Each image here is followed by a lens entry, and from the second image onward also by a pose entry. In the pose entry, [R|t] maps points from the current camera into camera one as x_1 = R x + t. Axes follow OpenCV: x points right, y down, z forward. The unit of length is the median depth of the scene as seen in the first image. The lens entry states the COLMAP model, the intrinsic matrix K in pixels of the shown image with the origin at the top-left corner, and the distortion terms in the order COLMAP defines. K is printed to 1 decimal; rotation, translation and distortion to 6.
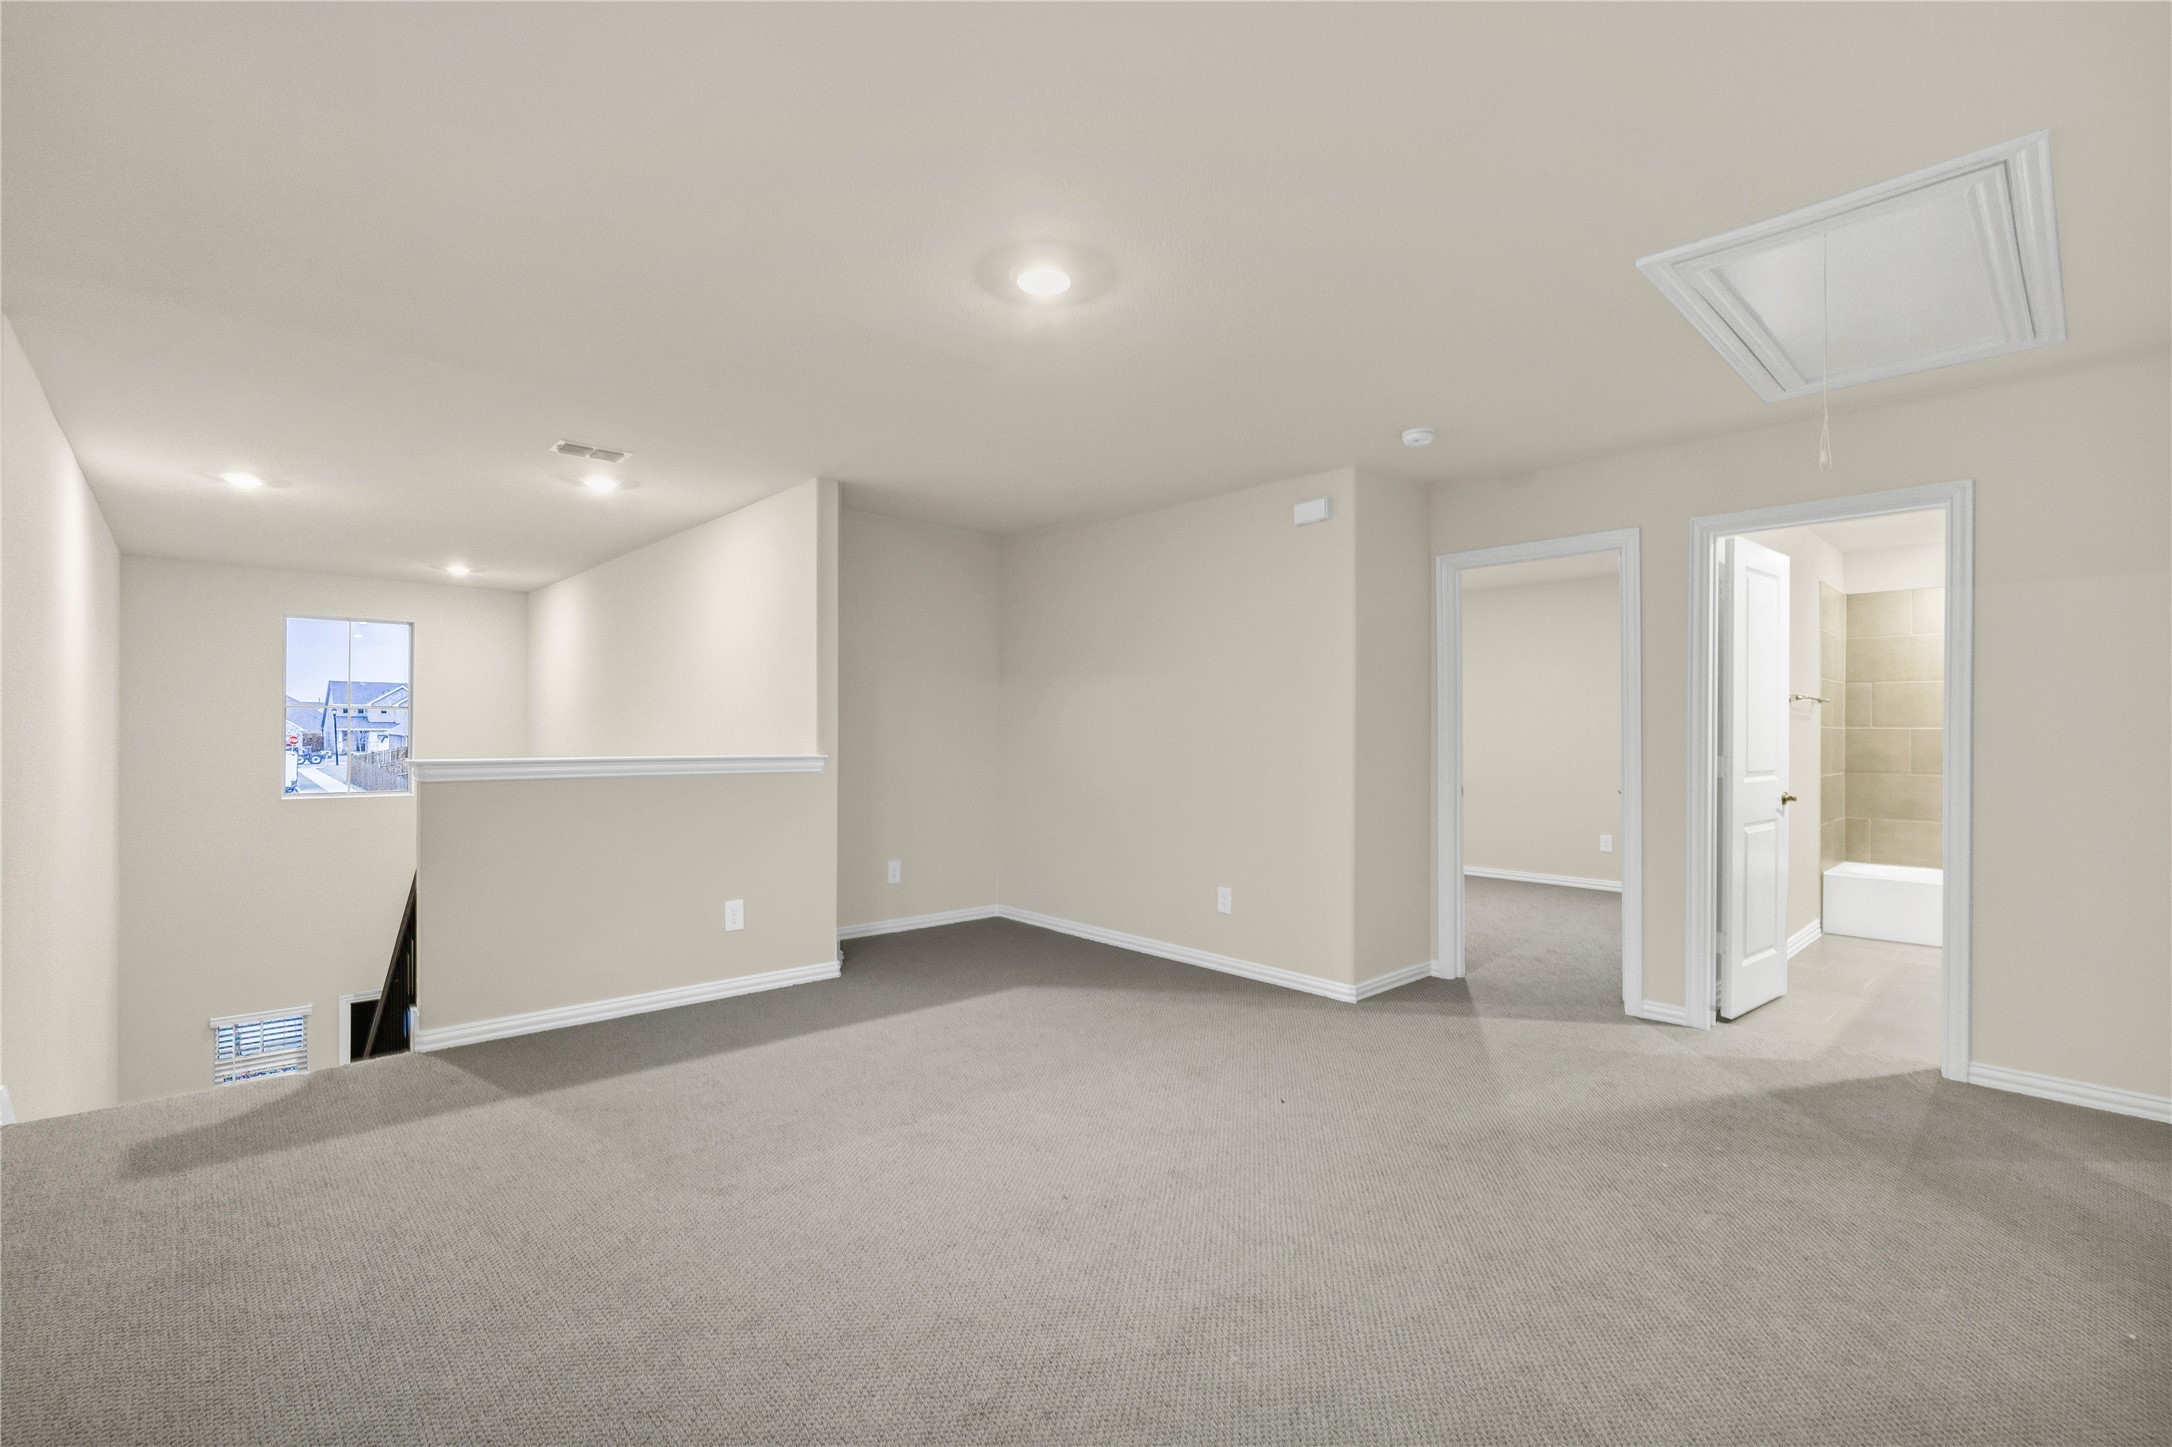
lens RADIAL K [[948.8, 0, 1086.0], [0, 948.8, 723.5], [0, 0, 1]] dist [-0.001022, -0.000499]
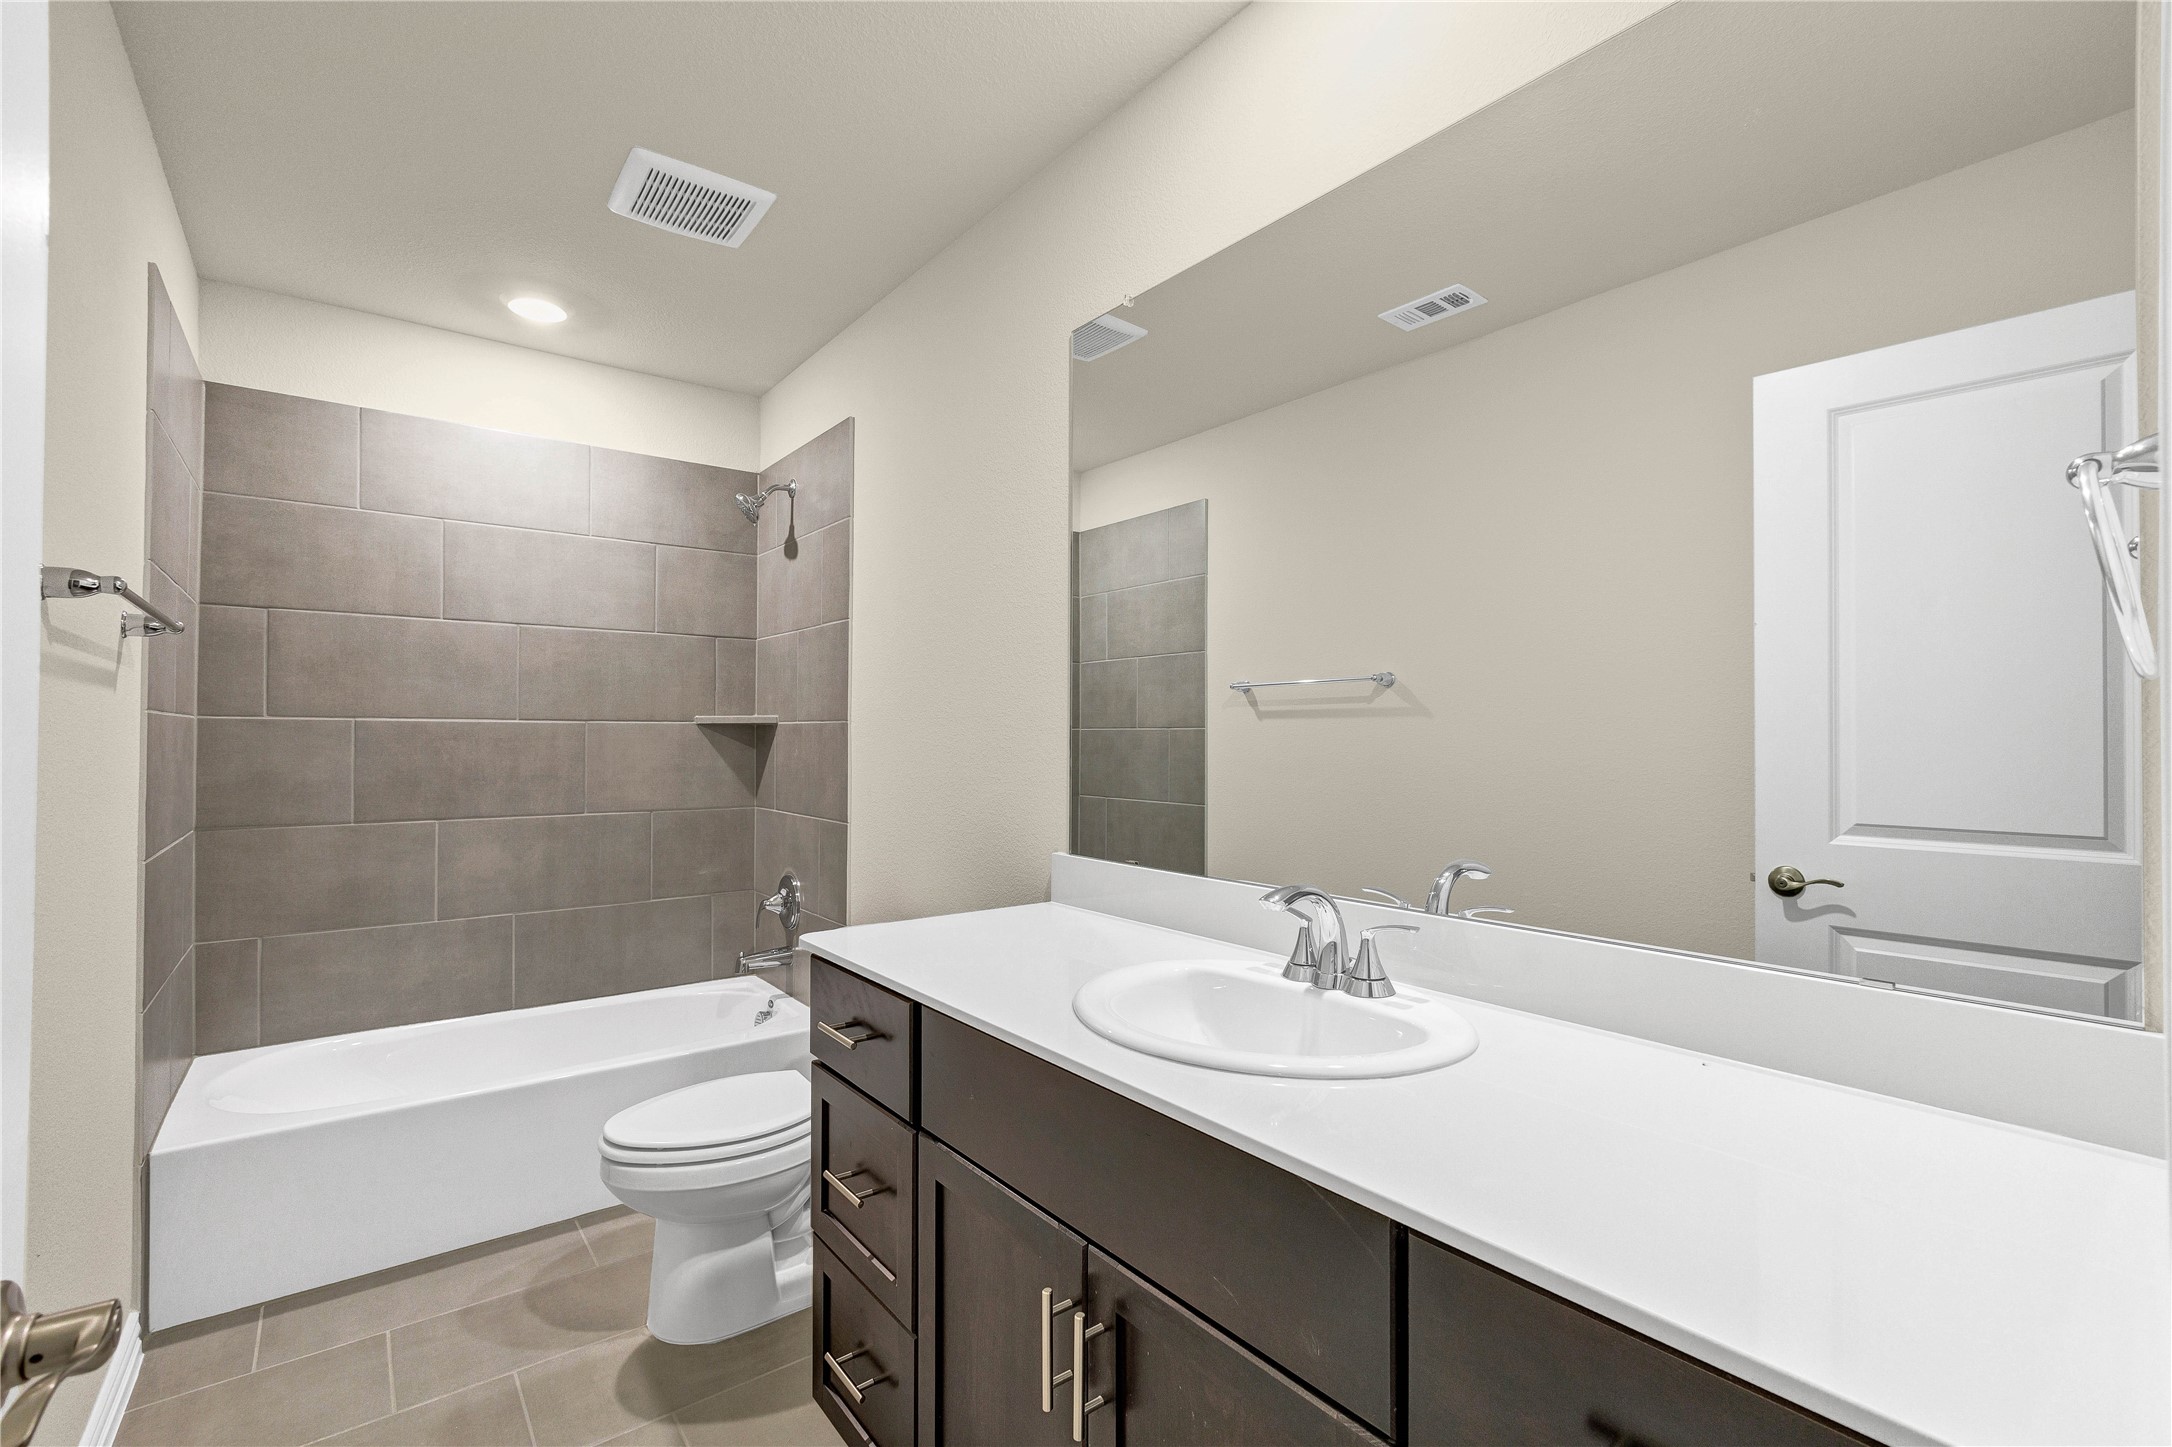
lens RADIAL K [[948.8, 0, 1086.0], [0, 948.8, 723.5], [0, 0, 1]] dist [-0.001022, -0.000499]
pose [[0.086727, 0.007871, 0.996201, 0.445562], [-0.006269, 0.999953, -0.007355, 0.007440], [-0.996212, -0.005607, 0.086773, 0.605252]]
